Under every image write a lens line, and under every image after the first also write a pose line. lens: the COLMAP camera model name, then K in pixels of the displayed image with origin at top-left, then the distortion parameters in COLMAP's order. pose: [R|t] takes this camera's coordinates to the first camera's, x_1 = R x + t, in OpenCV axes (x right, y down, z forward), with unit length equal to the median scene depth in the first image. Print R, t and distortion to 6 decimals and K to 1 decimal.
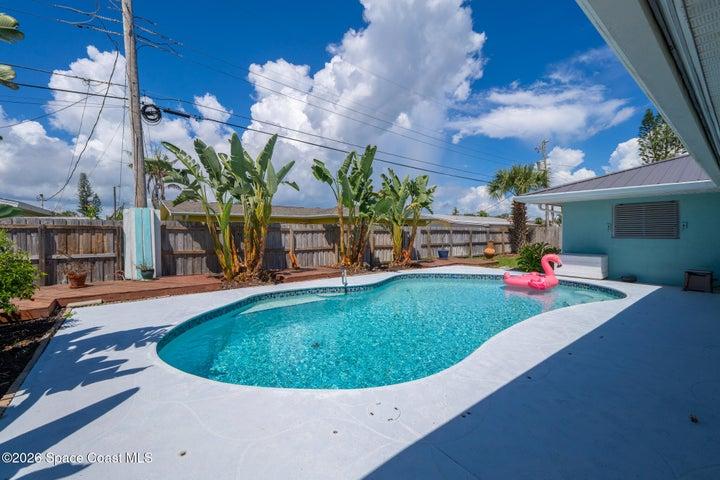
lens RADIAL K [[301.1, 0, 353.7], [0, 301.1, 236.8], [0, 0, 1]] dist [0.003686, -0.000961]
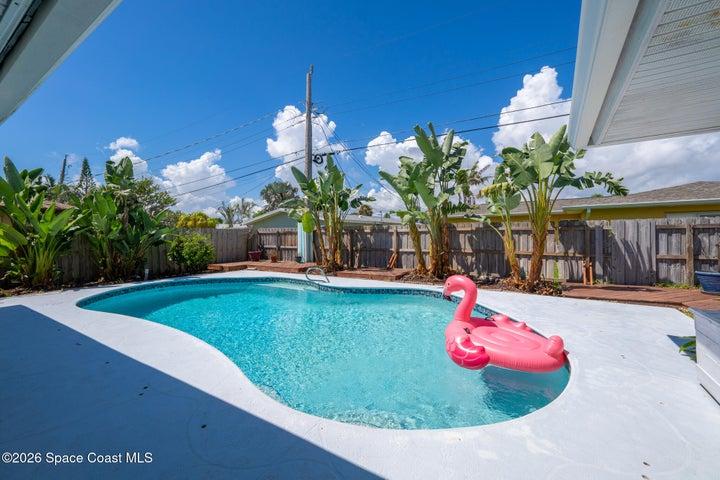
lens RADIAL K [[301.1, 0, 358.7], [0, 301.1, 230.2], [0, 0, 1]] dist [0.003686, -0.000961]
pose [[0.343386, -0.017408, -0.939033, 0.887628], [-0.007718, 0.999742, -0.021356, -0.005251], [0.939163, 0.014581, 0.343163, 0.650937]]
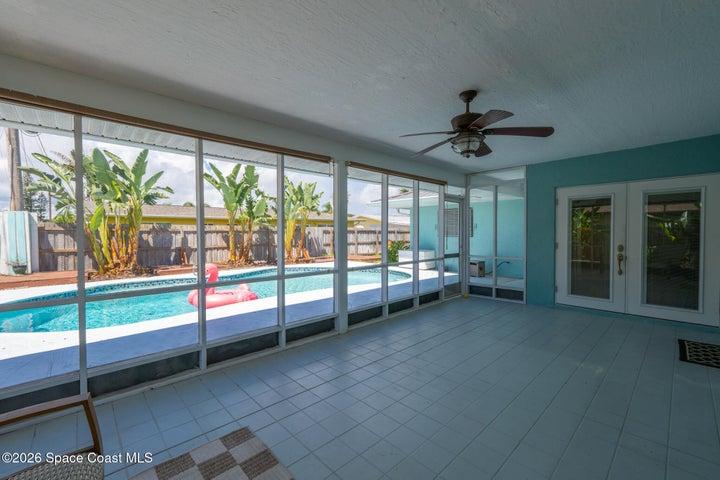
lens RADIAL K [[301.1, 0, 358.1], [0, 301.1, 238.6], [0, 0, 1]] dist [0.003686, -0.000961]
pose [[0.995432, -0.003564, 0.095404, 0.416037], [0.003045, 0.999980, 0.005586, 0.003471], [-0.095422, -0.005270, 0.995423, -0.218896]]
